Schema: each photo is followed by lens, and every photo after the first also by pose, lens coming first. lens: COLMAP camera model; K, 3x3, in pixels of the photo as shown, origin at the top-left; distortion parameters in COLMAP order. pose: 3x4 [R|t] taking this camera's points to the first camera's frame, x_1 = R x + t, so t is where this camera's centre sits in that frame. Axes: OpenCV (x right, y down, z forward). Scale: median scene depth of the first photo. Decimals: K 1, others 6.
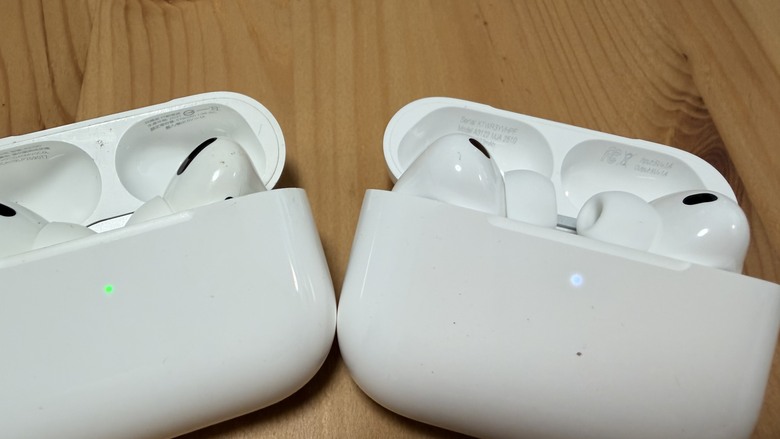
lens RADIAL K [[565.2, 0, 339.4], [0, 565.2, 222.1], [0, 0, 1]] dist [0.000065, 0.003241]
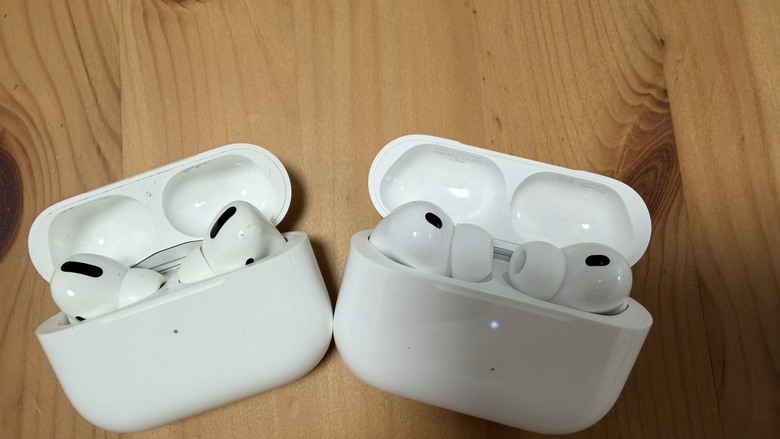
lens RADIAL K [[565.2, 0, 339.4], [0, 565.2, 222.1], [0, 0, 1]] dist [0.000065, 0.003241]
pose [[0.996930, -0.015936, -0.076662, 0.086309], [0.042034, 0.934951, 0.352279, -0.395573], [0.066061, -0.354420, 0.932750, -0.160355]]
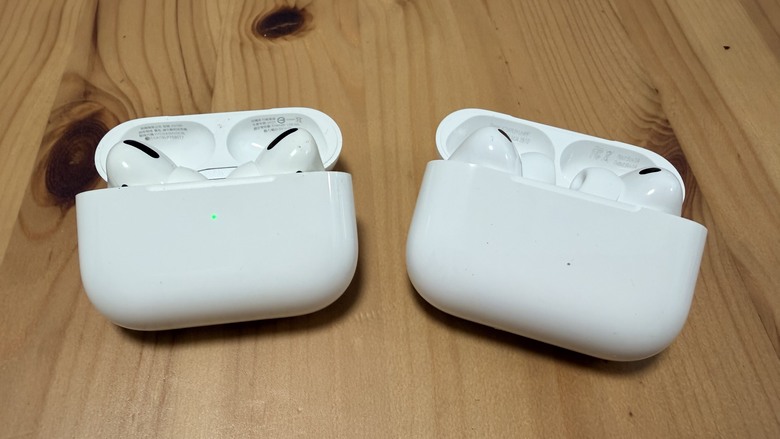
lens RADIAL K [[565.2, 0, 339.4], [0, 565.2, 222.1], [0, 0, 1]] dist [0.000065, 0.003241]
pose [[0.999242, 0.033125, -0.020462, -0.105018], [-0.034684, 0.996091, -0.081236, 0.158719], [0.017691, 0.081884, 0.996485, -0.334824]]
